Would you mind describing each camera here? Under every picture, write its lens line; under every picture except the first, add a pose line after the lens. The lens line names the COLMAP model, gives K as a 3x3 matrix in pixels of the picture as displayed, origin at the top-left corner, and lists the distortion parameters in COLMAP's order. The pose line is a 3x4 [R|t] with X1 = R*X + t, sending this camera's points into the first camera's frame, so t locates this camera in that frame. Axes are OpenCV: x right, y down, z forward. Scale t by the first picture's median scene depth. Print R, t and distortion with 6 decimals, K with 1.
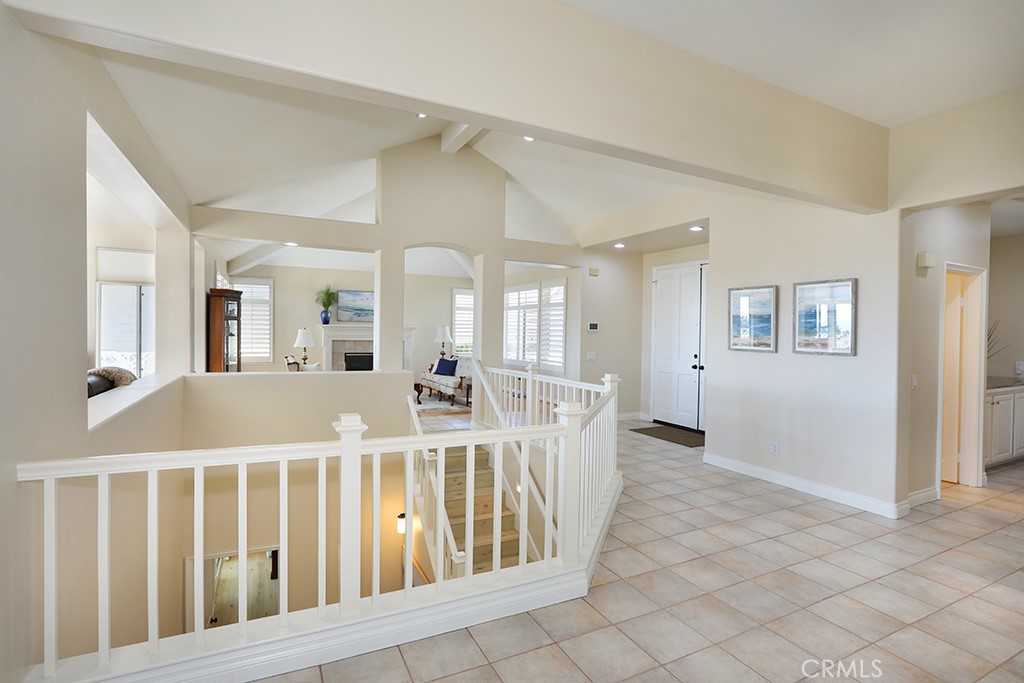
lens RADIAL K [[503.8, 0, 512.0], [0, 503.8, 341.5], [0, 0, 1]] dist [-0.000582, -0.000207]
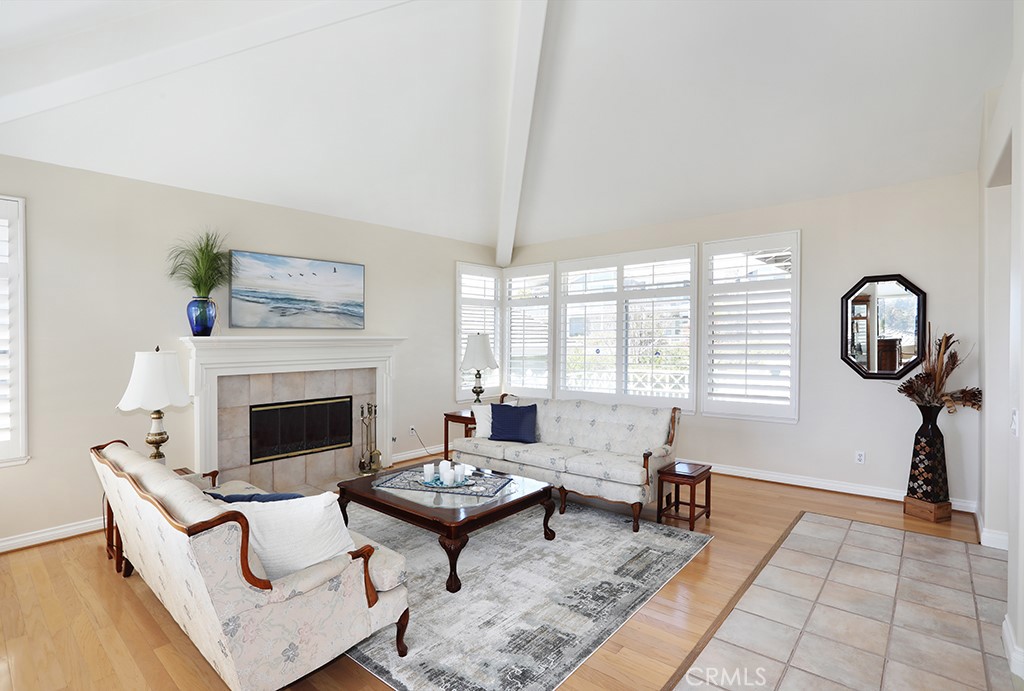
lens RADIAL K [[492.3, 0, 512.0], [0, 492.3, 345.5], [0, 0, 1]] dist [0.003301, 0.000871]
pose [[0.923348, -0.033429, 0.382507, -0.294801], [0.037088, 0.999310, -0.002194, -0.017490], [-0.382169, 0.016212, 0.923950, 0.565015]]
